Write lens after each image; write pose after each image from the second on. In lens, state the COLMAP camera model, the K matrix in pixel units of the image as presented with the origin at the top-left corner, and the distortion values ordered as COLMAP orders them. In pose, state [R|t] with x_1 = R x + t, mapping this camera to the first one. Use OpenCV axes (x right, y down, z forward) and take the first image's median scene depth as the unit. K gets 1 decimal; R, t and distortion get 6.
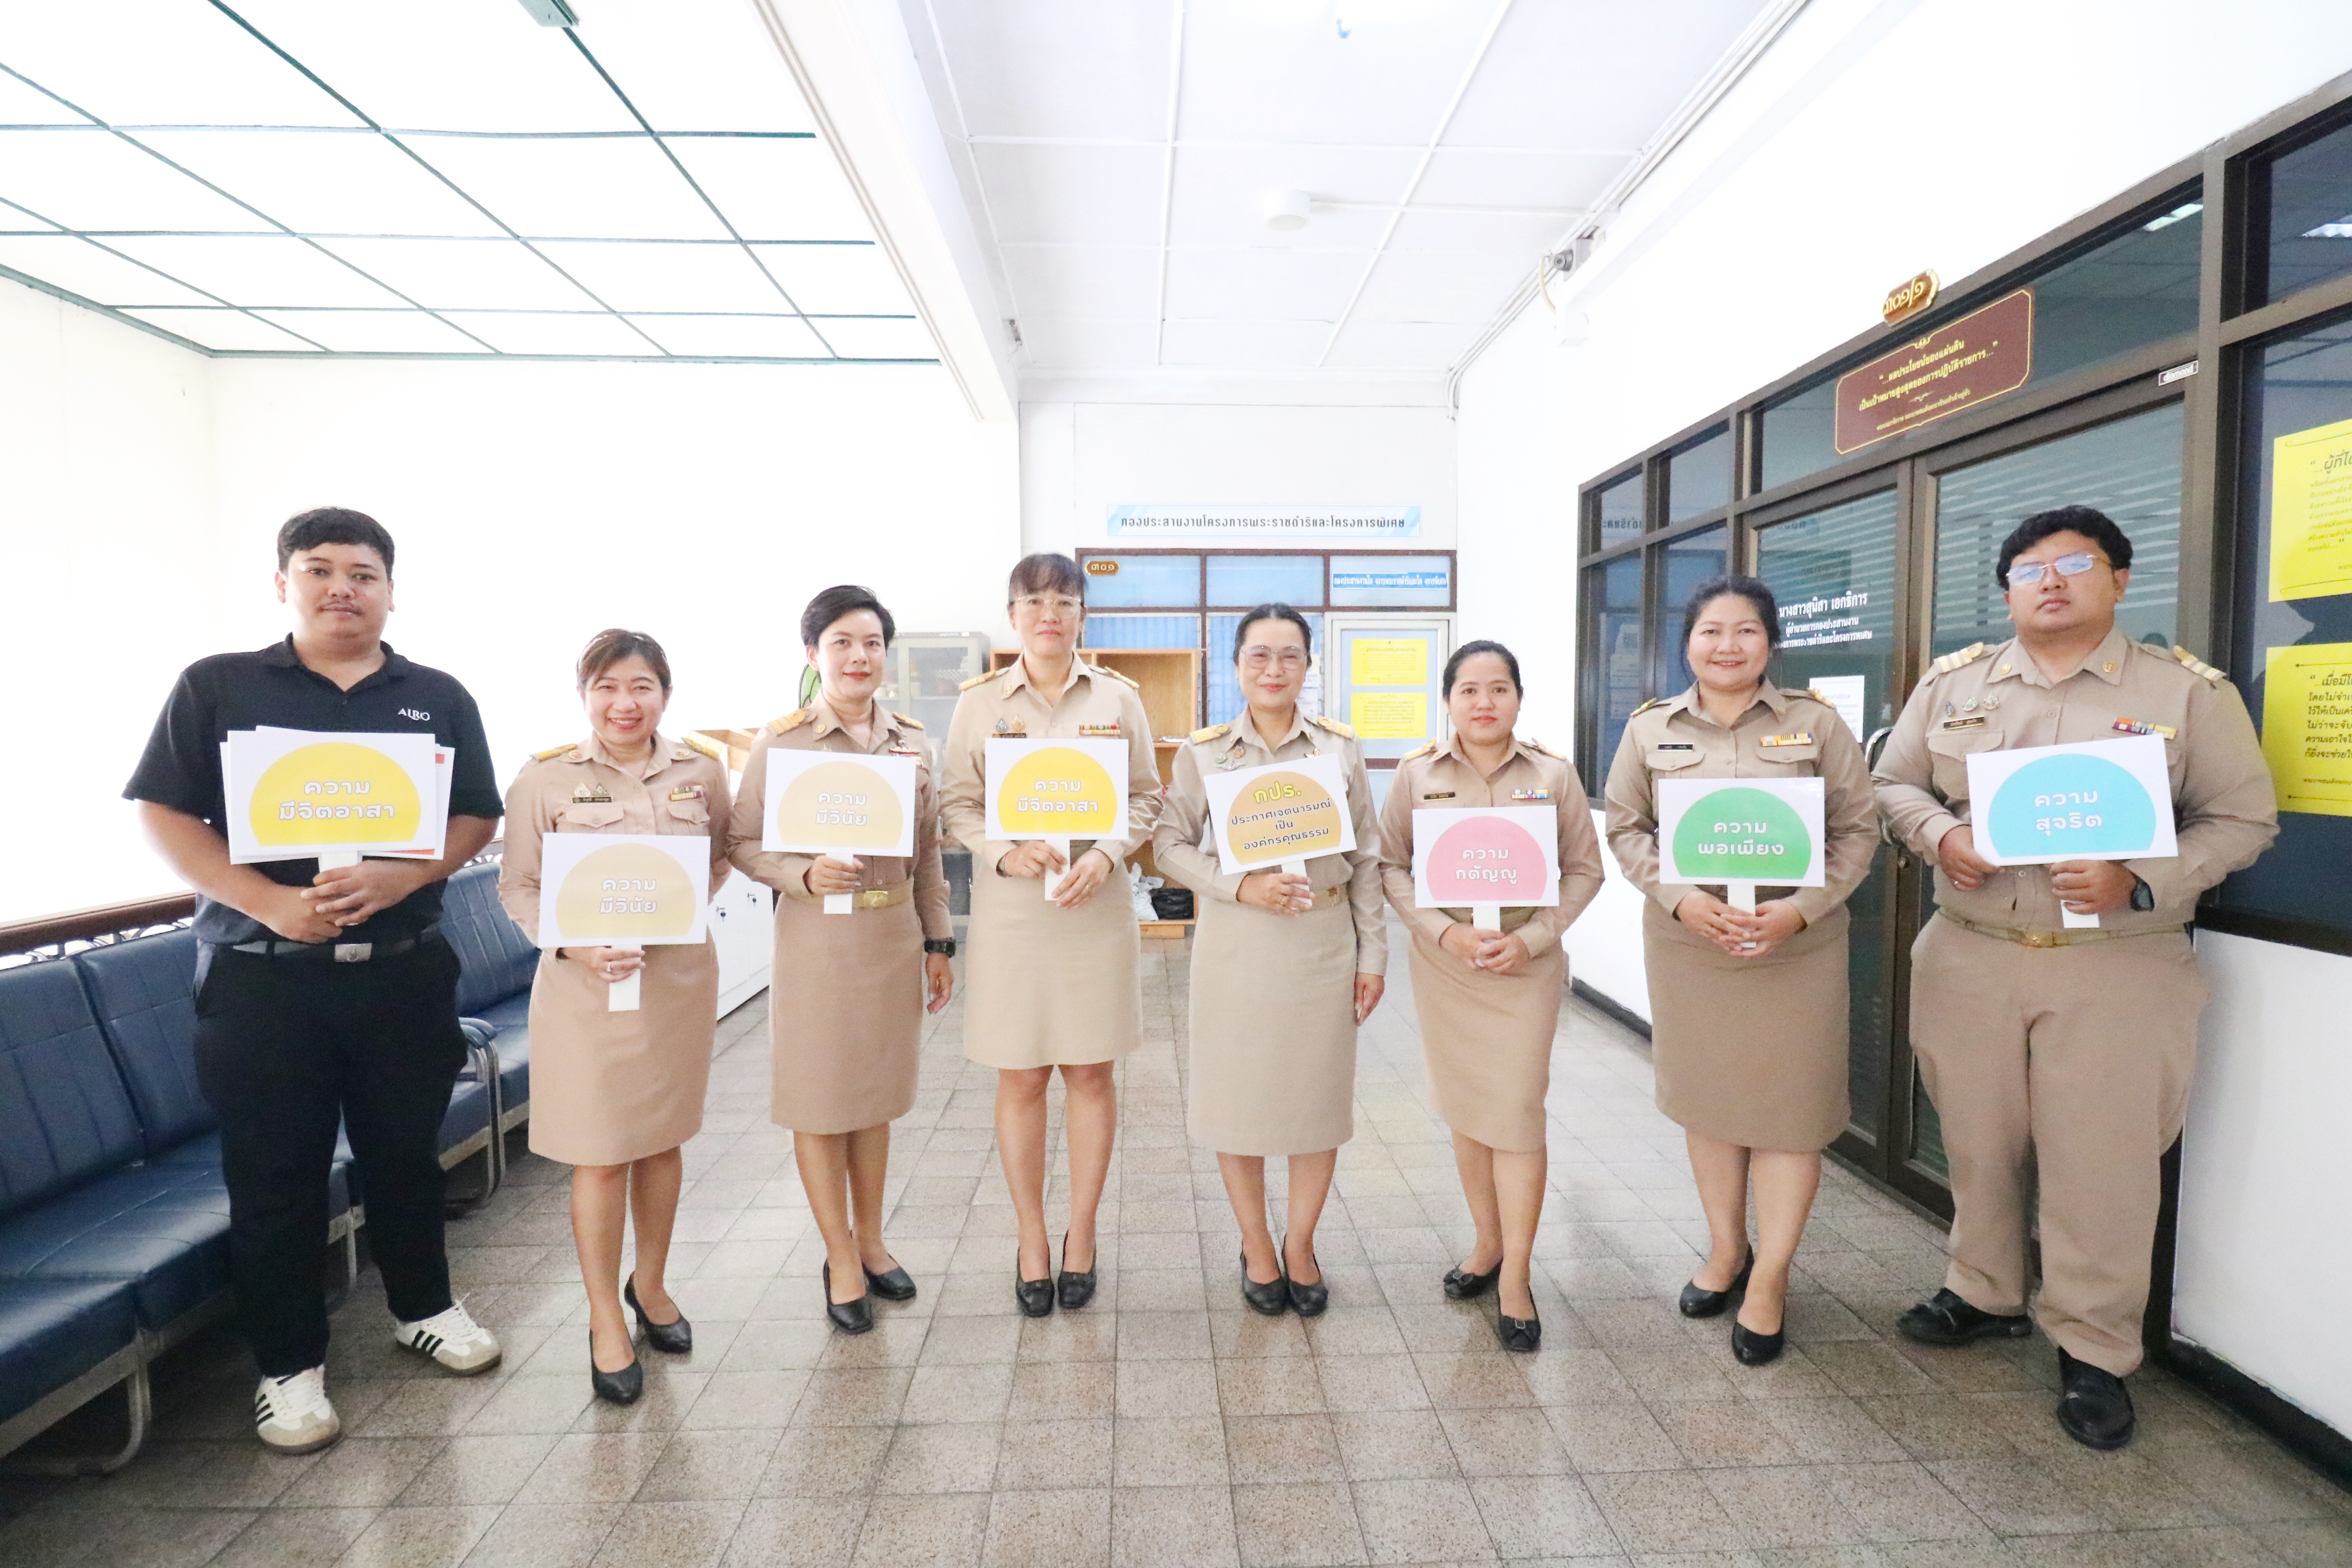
lens RADIAL K [[1170.8, 0, 1181.4], [0, 1170.8, 788.0], [0, 0, 1]] dist [0.000899, -0.012205]
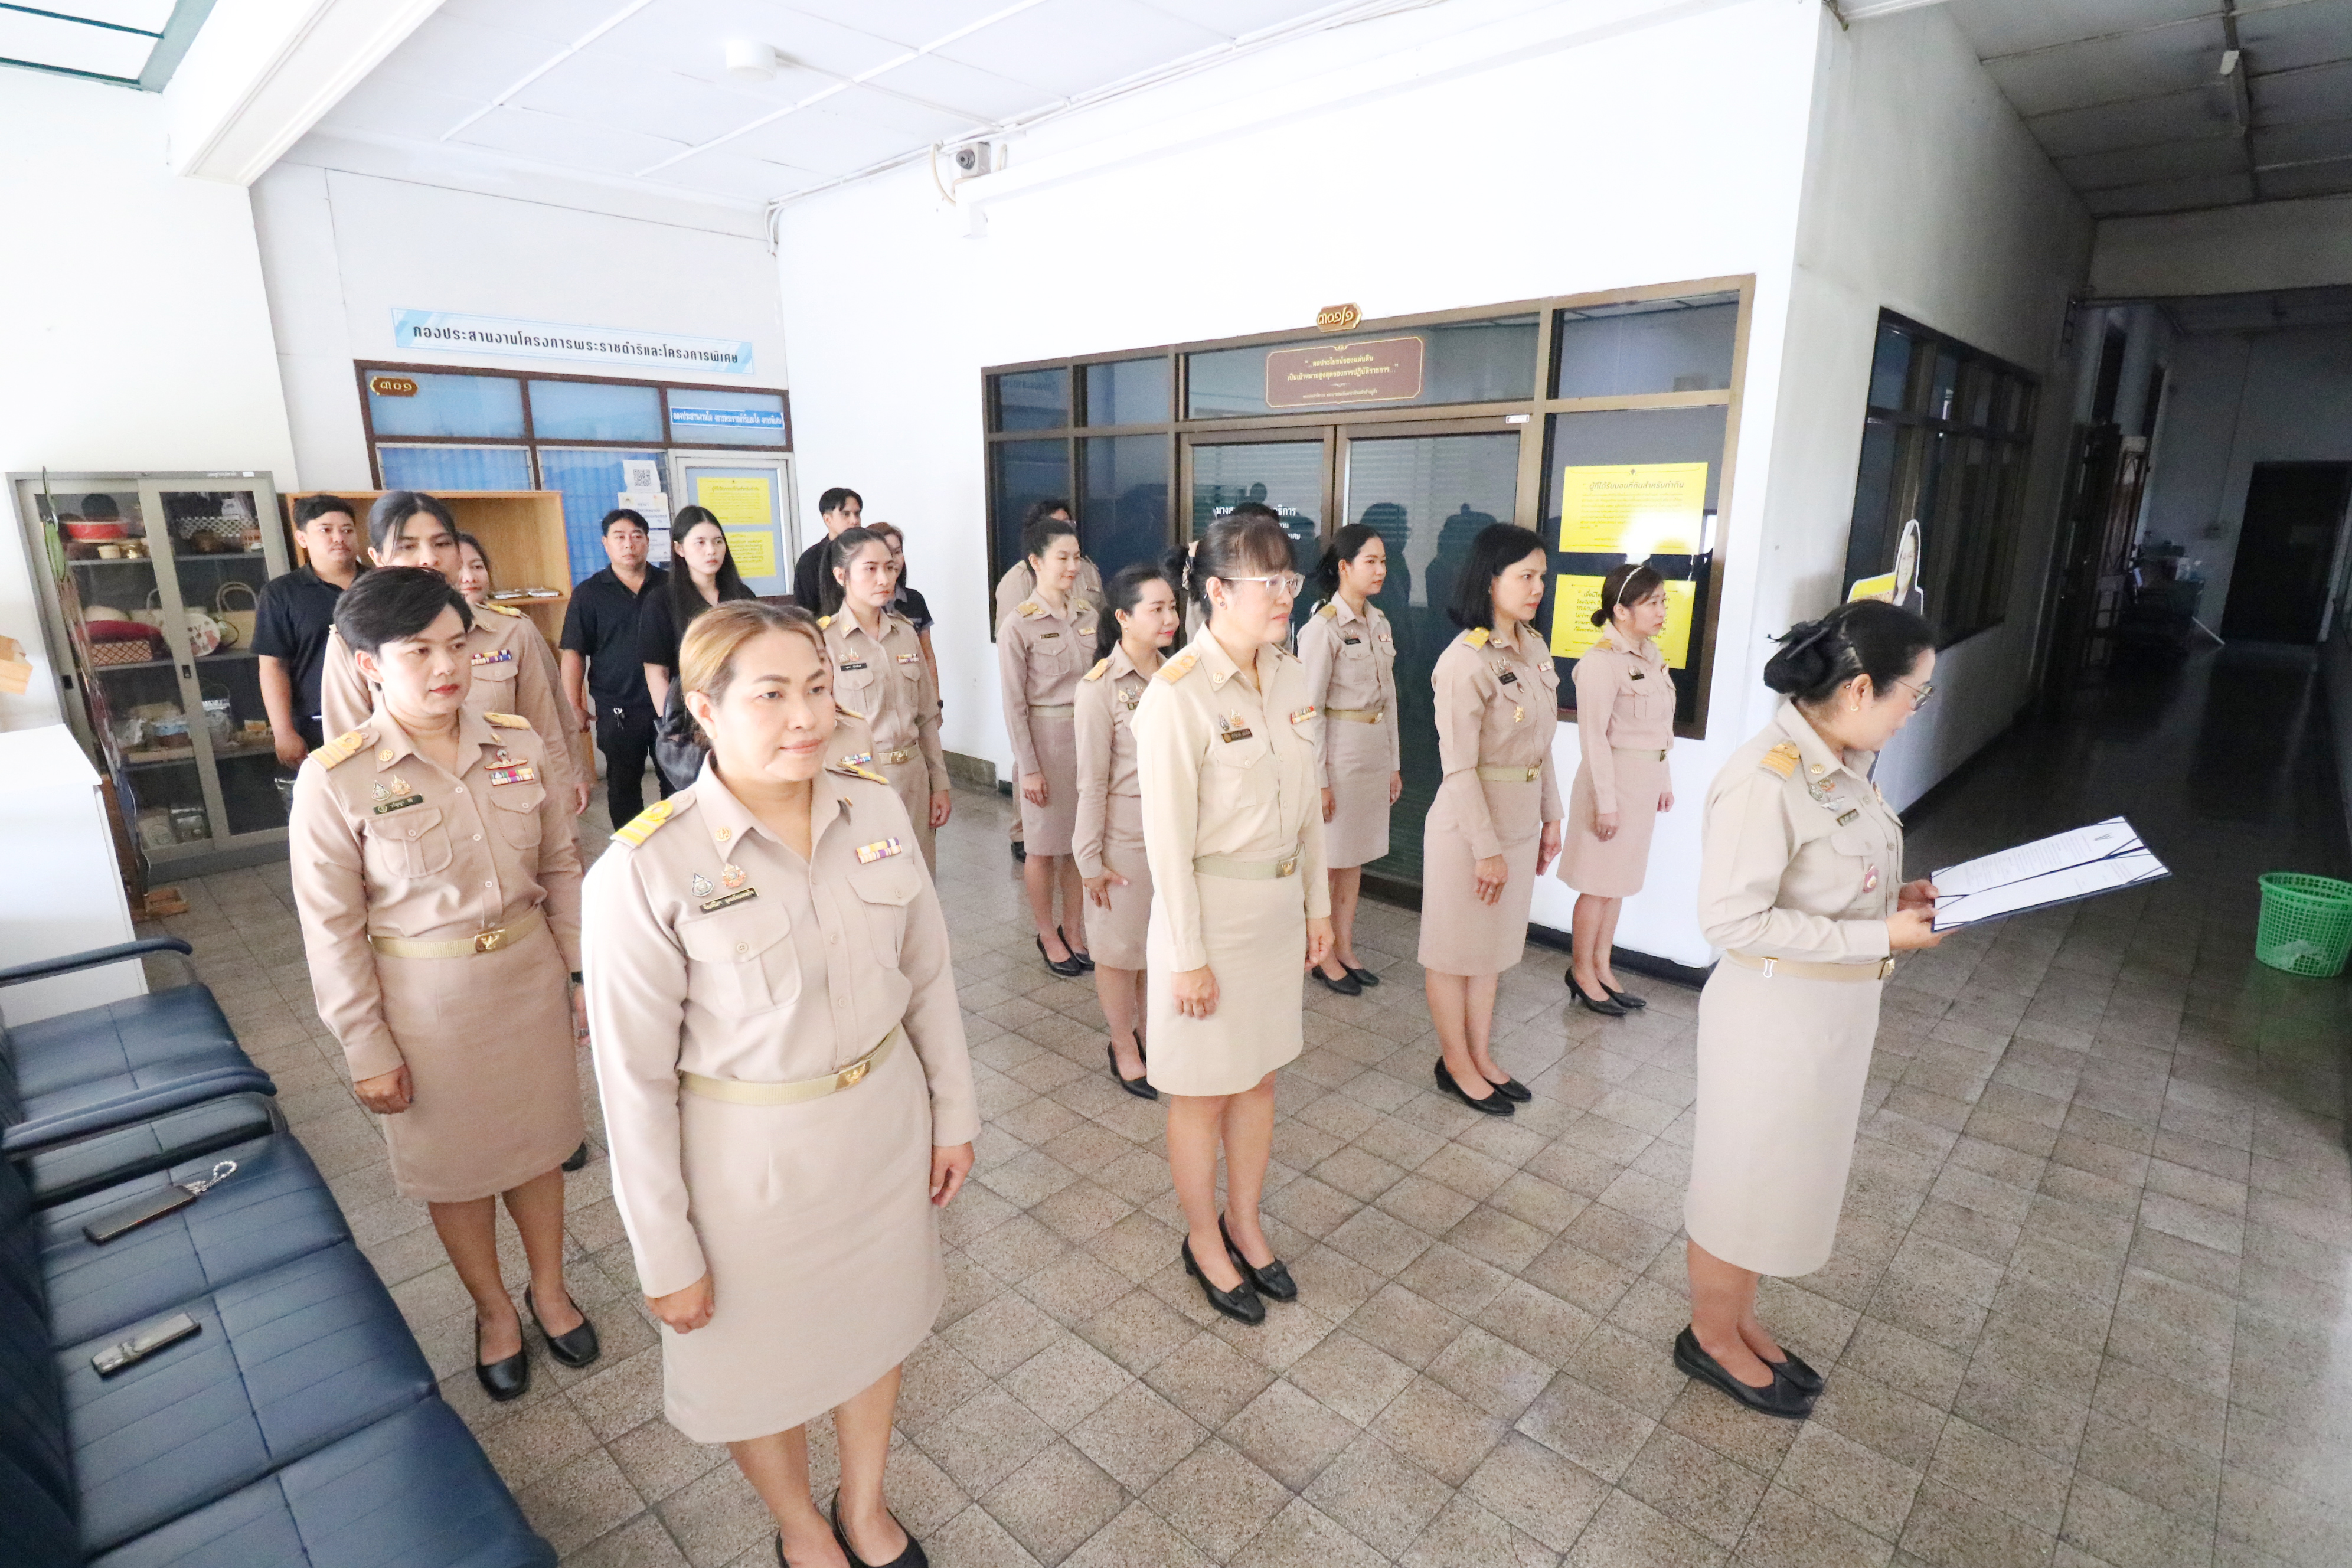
lens RADIAL K [[1150.1, 0, 1174.1], [0, 1150.1, 793.0], [0, 0, 1]] dist [0.002284, -0.010388]
pose [[0.716893, -0.170741, 0.675952, -0.491529], [0.037916, 0.977661, 0.206738, -0.096621], [-0.696151, -0.122580, 0.707353, 0.002816]]
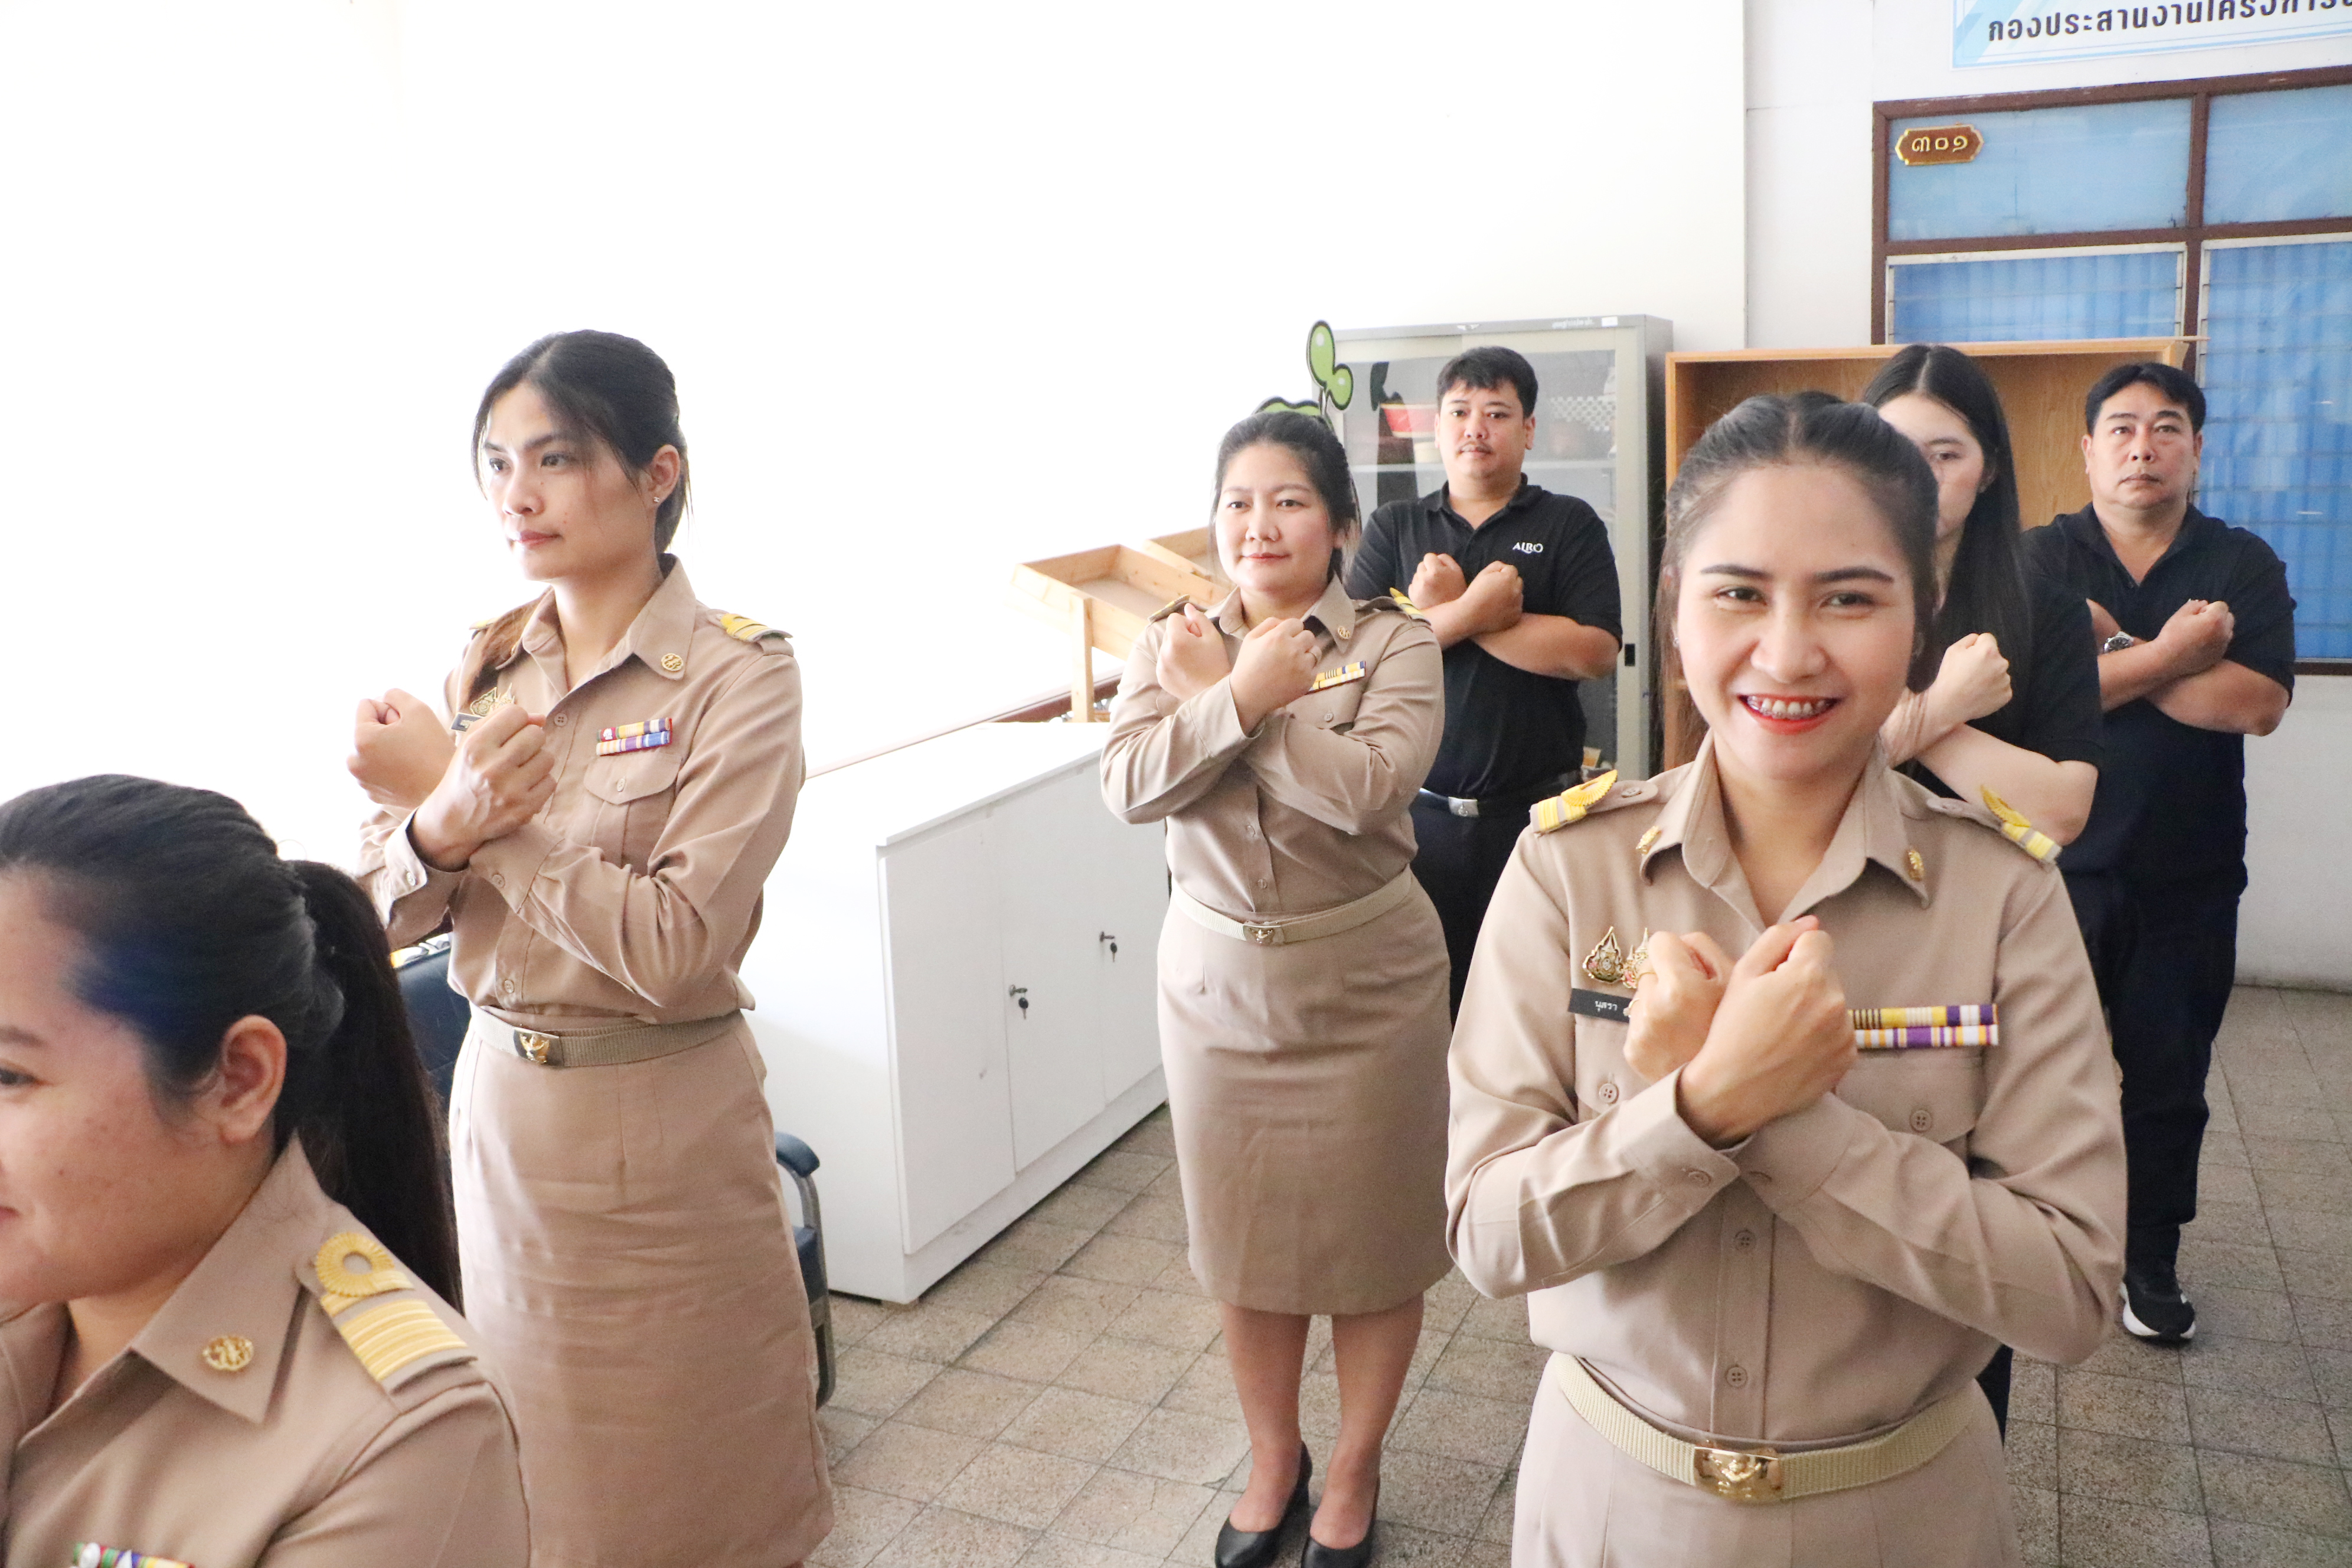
lens RADIAL K [[1908.7, 0, 1164.3], [0, 1908.7, 795.6], [0, 0, 1]] dist [-0.180032, 0.146692]
pose [[0.894437, 0.060228, -0.443121, -0.018825], [0.009193, 0.988204, 0.152870, -0.107038], [0.447100, -0.140806, 0.883332, 0.462280]]
